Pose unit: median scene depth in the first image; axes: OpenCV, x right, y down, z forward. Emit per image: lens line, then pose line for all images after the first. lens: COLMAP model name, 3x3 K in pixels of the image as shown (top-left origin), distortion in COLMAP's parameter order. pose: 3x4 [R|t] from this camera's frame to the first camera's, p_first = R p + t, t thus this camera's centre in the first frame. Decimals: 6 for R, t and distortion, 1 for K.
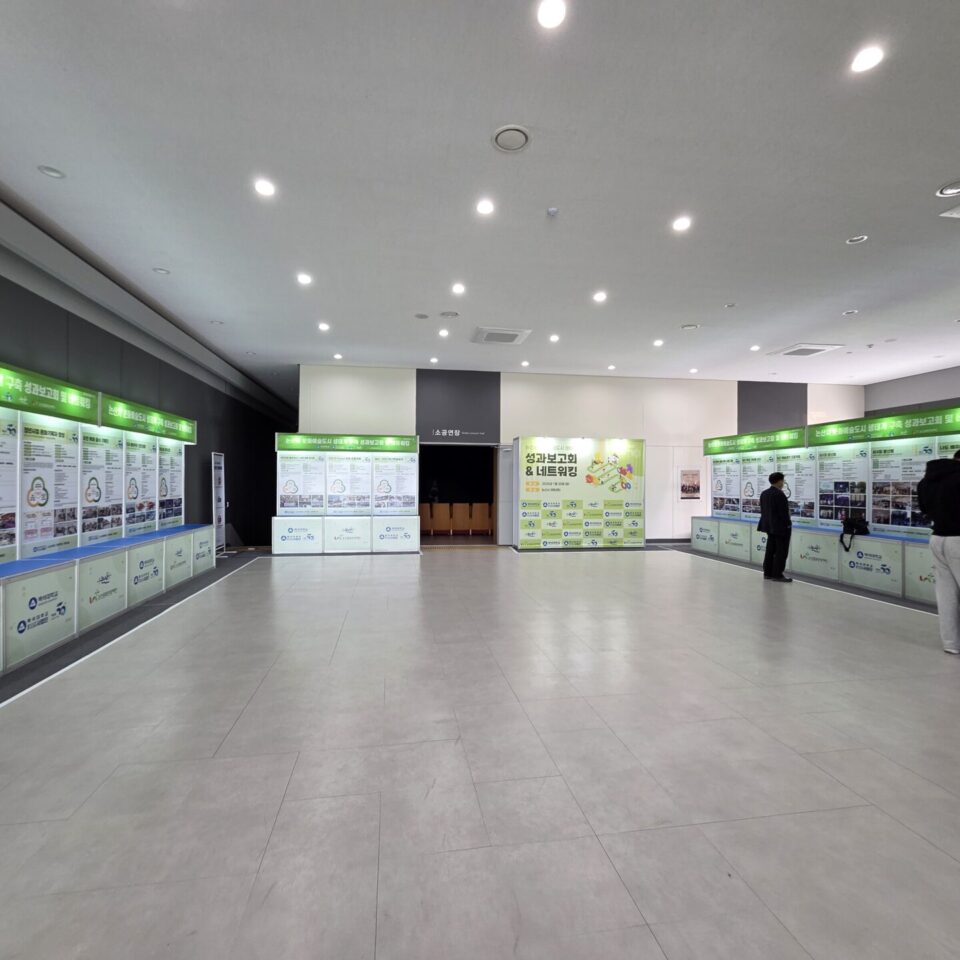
lens RADIAL K [[519.8, 0, 480.0], [0, 519.8, 480.0], [0, 0, 1]] dist [0.015251, -0.000759]
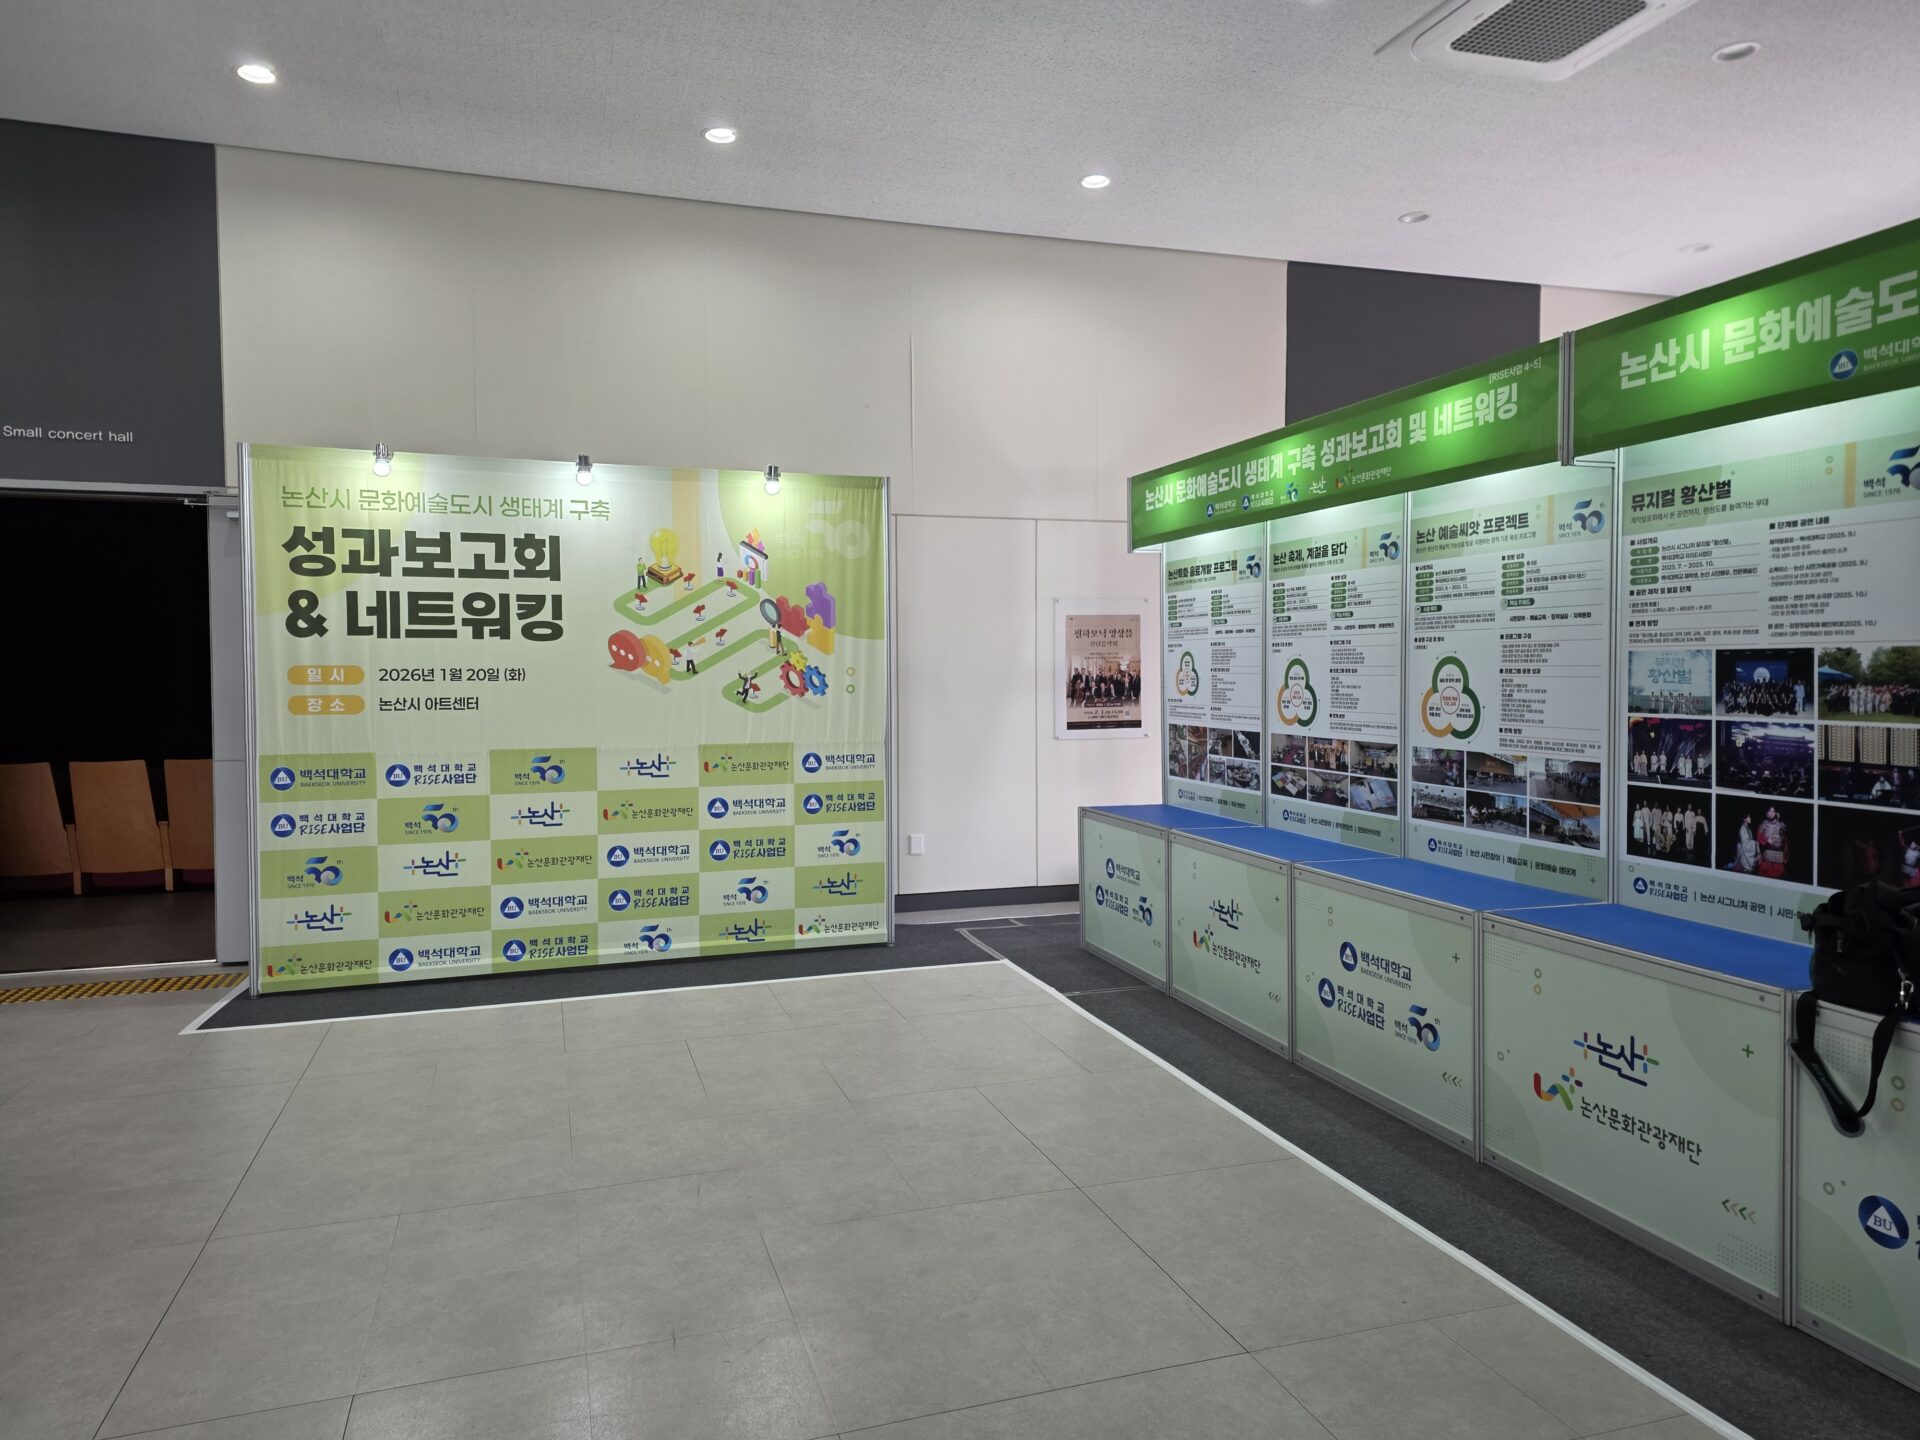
lens RADIAL K [[1248.6, 0, 955.3], [0, 1248.6, 705.0], [0, 0, 1]] dist [0.095829, -0.086894]
pose [[0.988719, -0.014312, 0.149098, 0.279935], [0.009172, 0.999342, 0.035106, 0.003505], [-0.149502, -0.033342, 0.988199, 0.475474]]
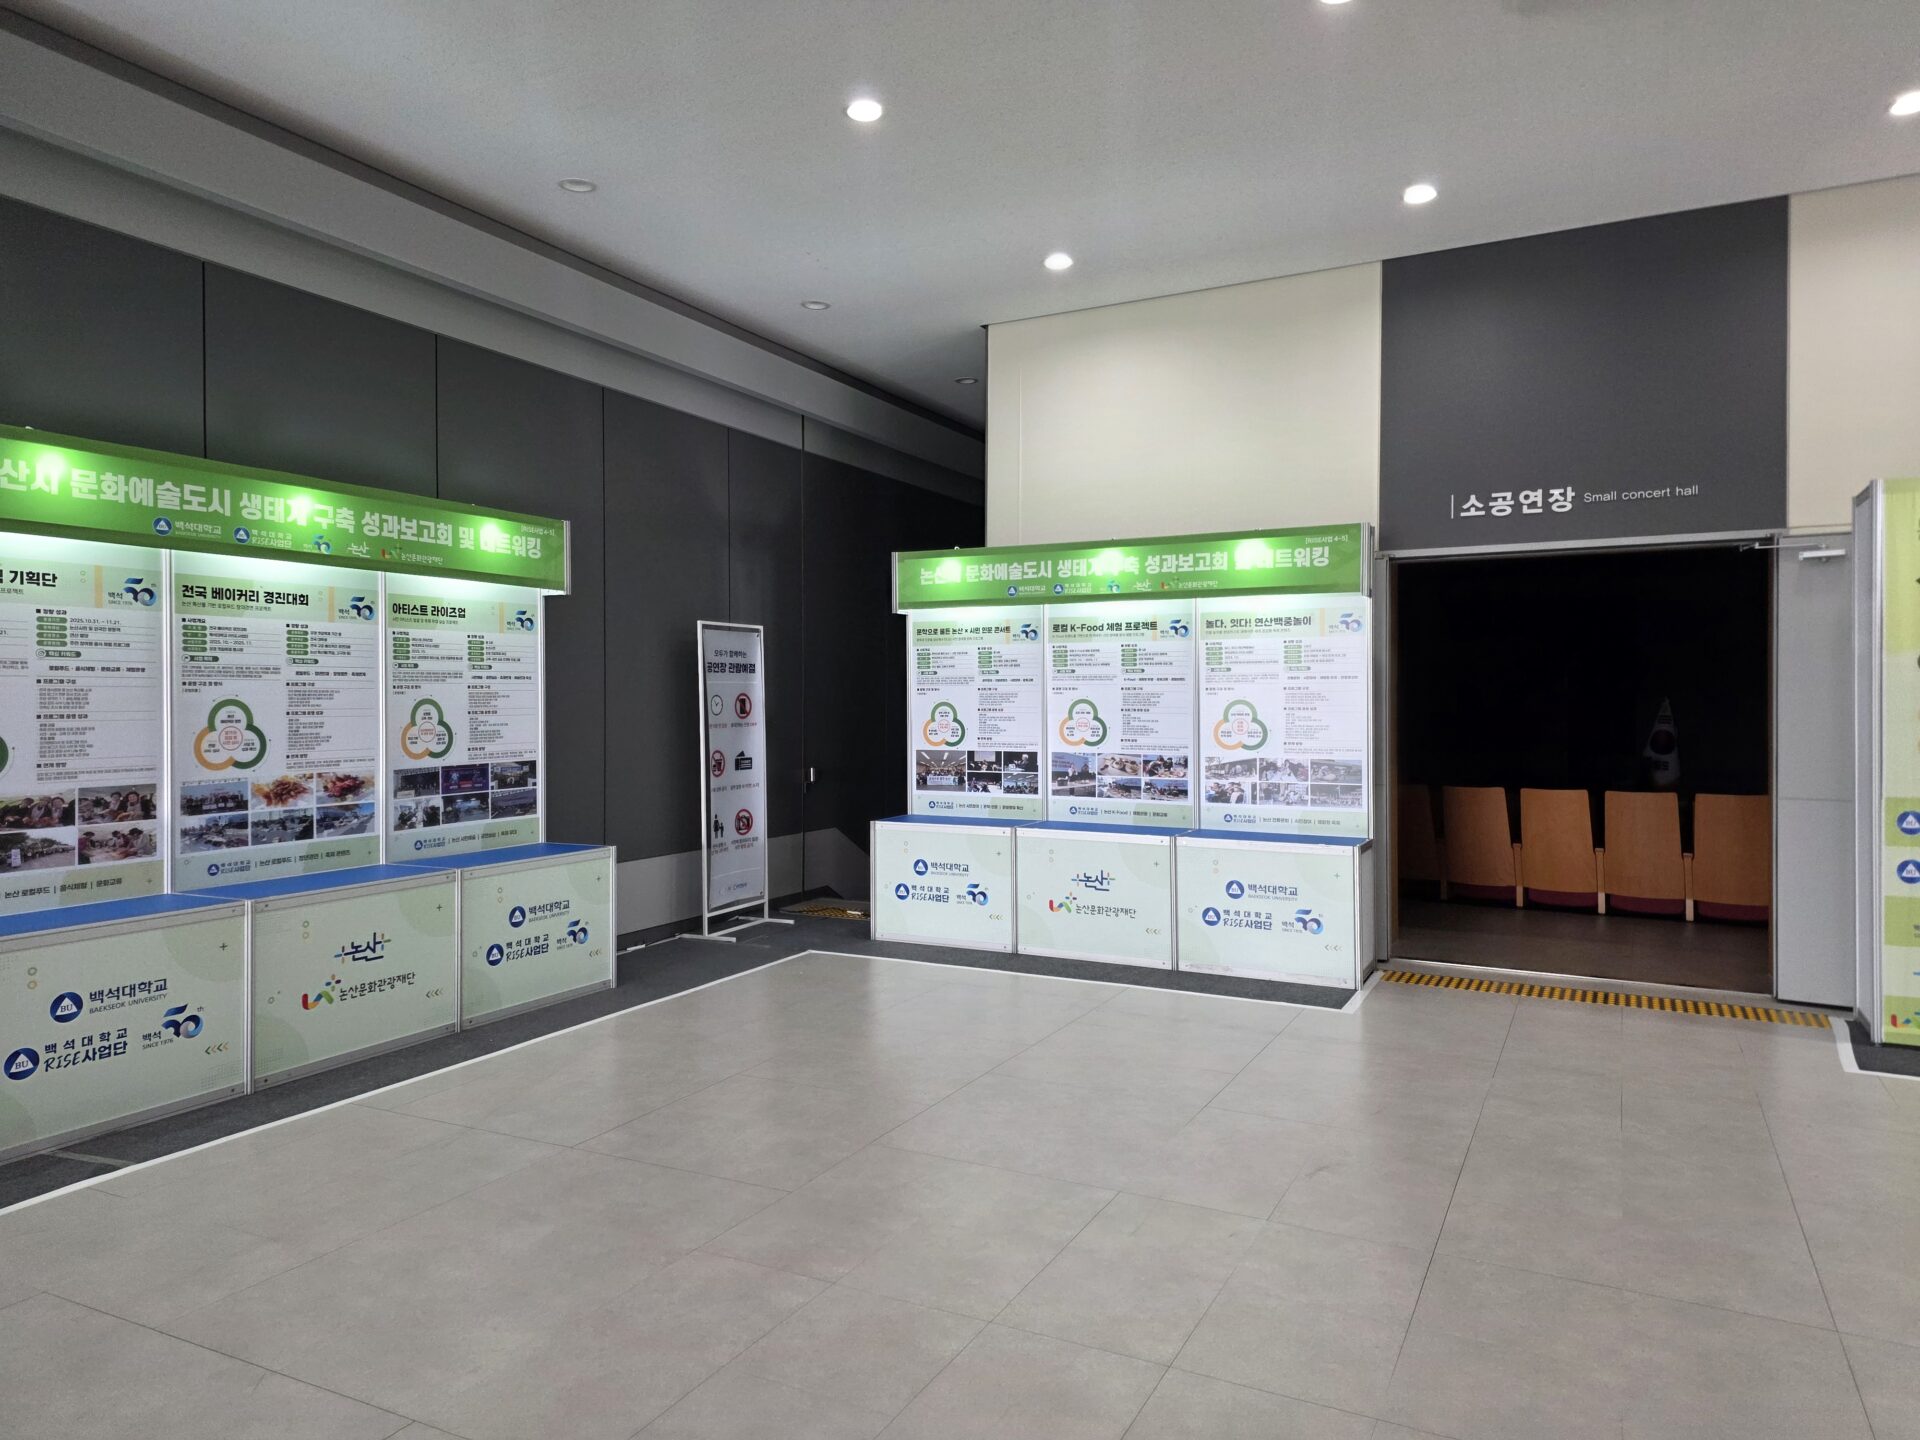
lens RADIAL K [[1267.4, 0, 959.7], [0, 1267.4, 706.0], [0, 0, 1]] dist [0.100631, -0.085707]
pose [[0.805357, -0.001865, -0.592787, 0.090118], [0.005049, 0.999980, 0.003713, -0.000637], [0.592768, -0.005983, 0.805351, 0.392020]]
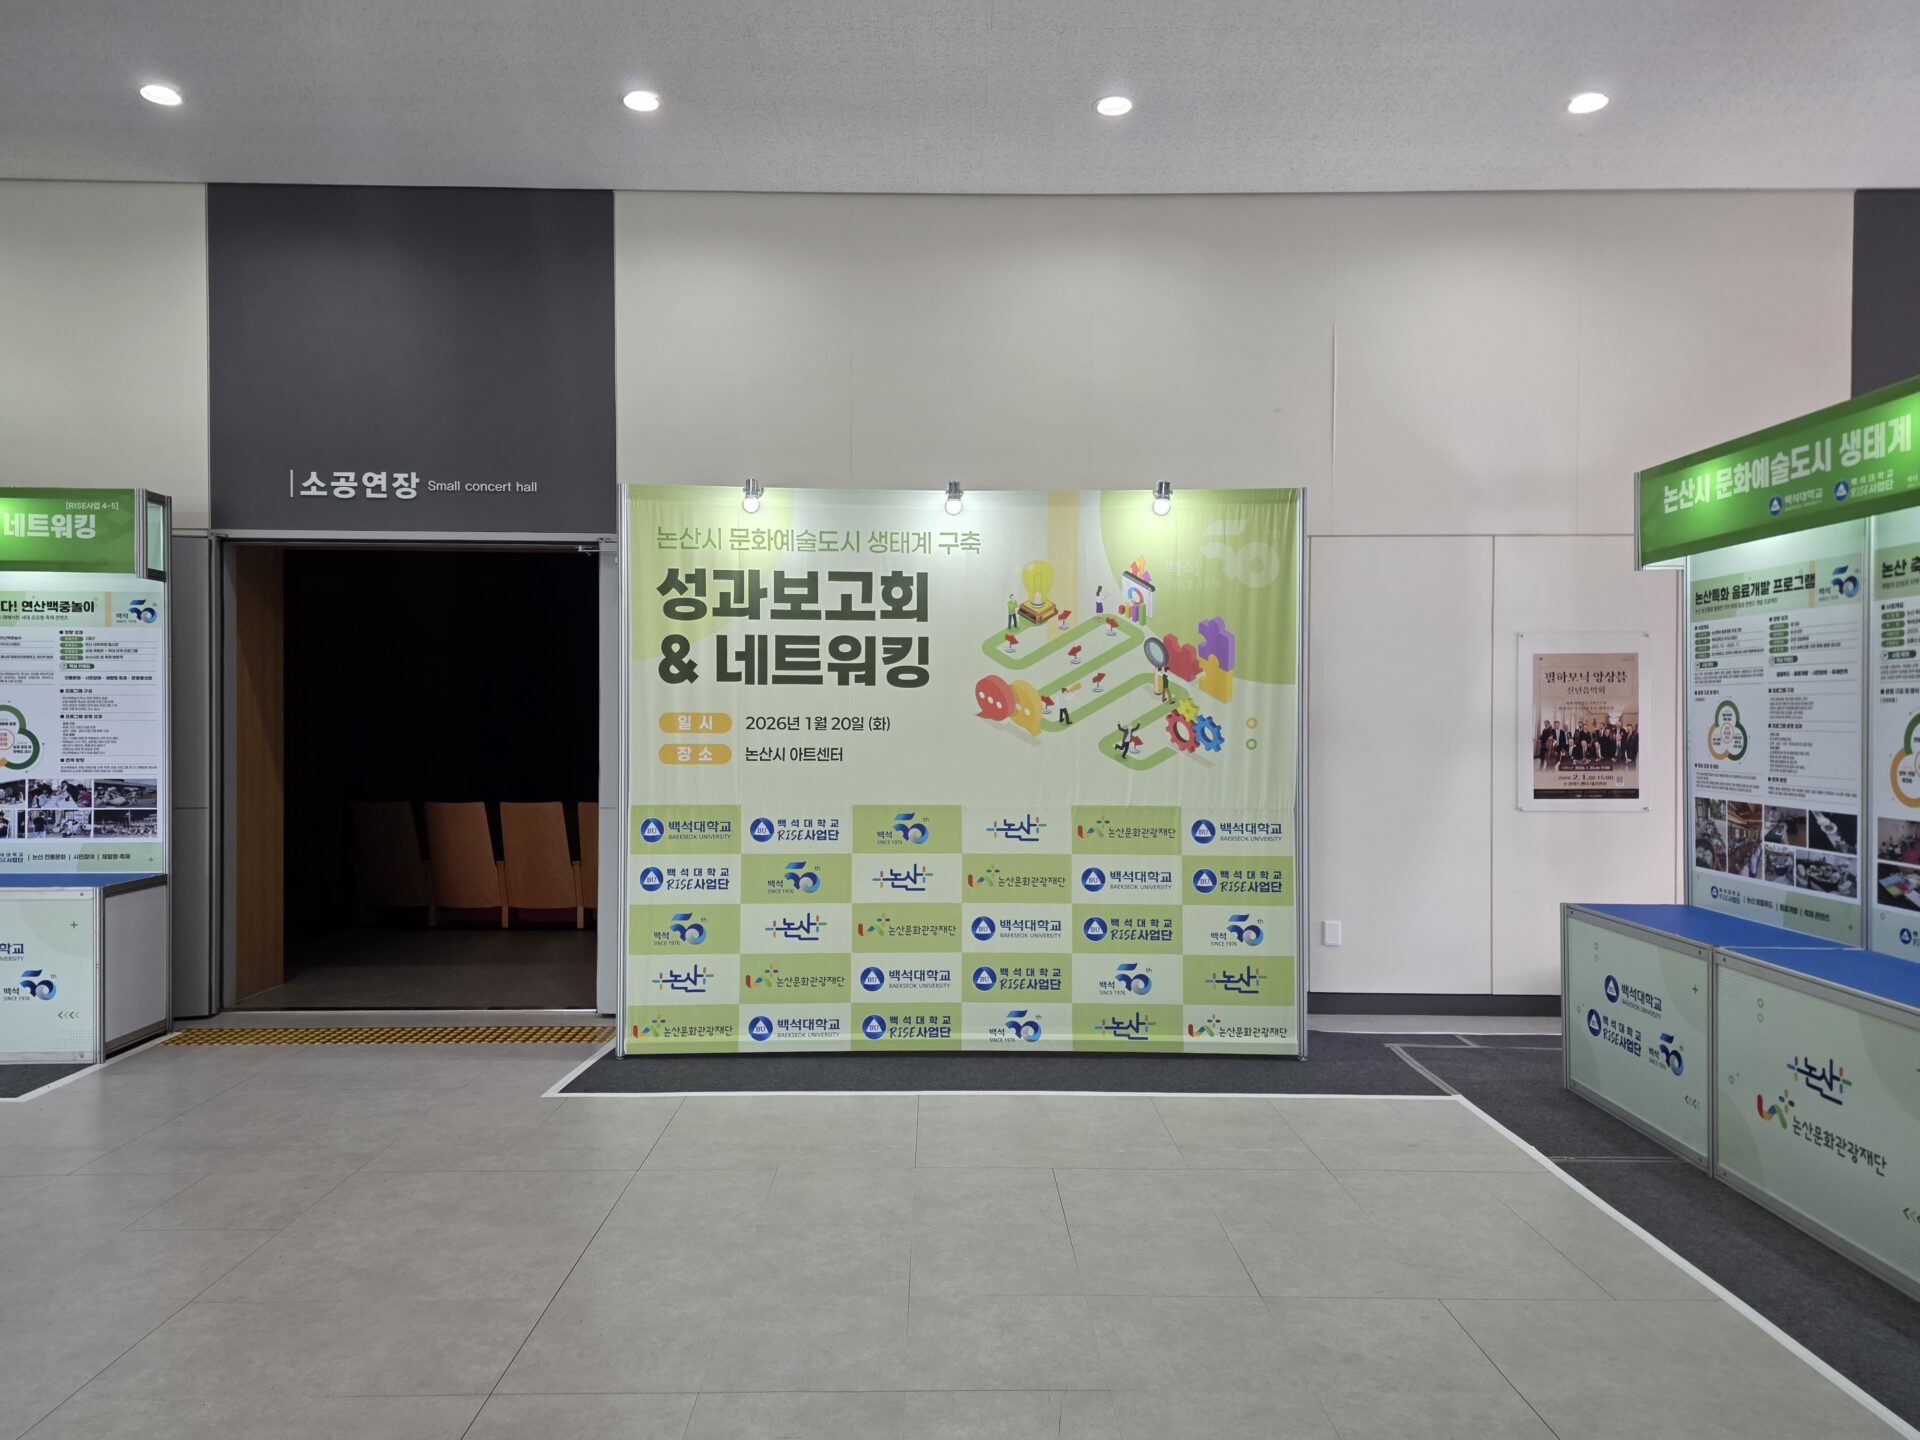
lens RADIAL K [[1247.8, 0, 951.8], [0, 1247.8, 723.6], [0, 0, 1]] dist [0.099788, -0.073217]
pose [[0.987575, -0.001450, -0.157141, 0.279660], [0.002960, 0.999952, 0.009371, 0.003126], [0.157120, -0.009719, 0.987532, 0.557431]]
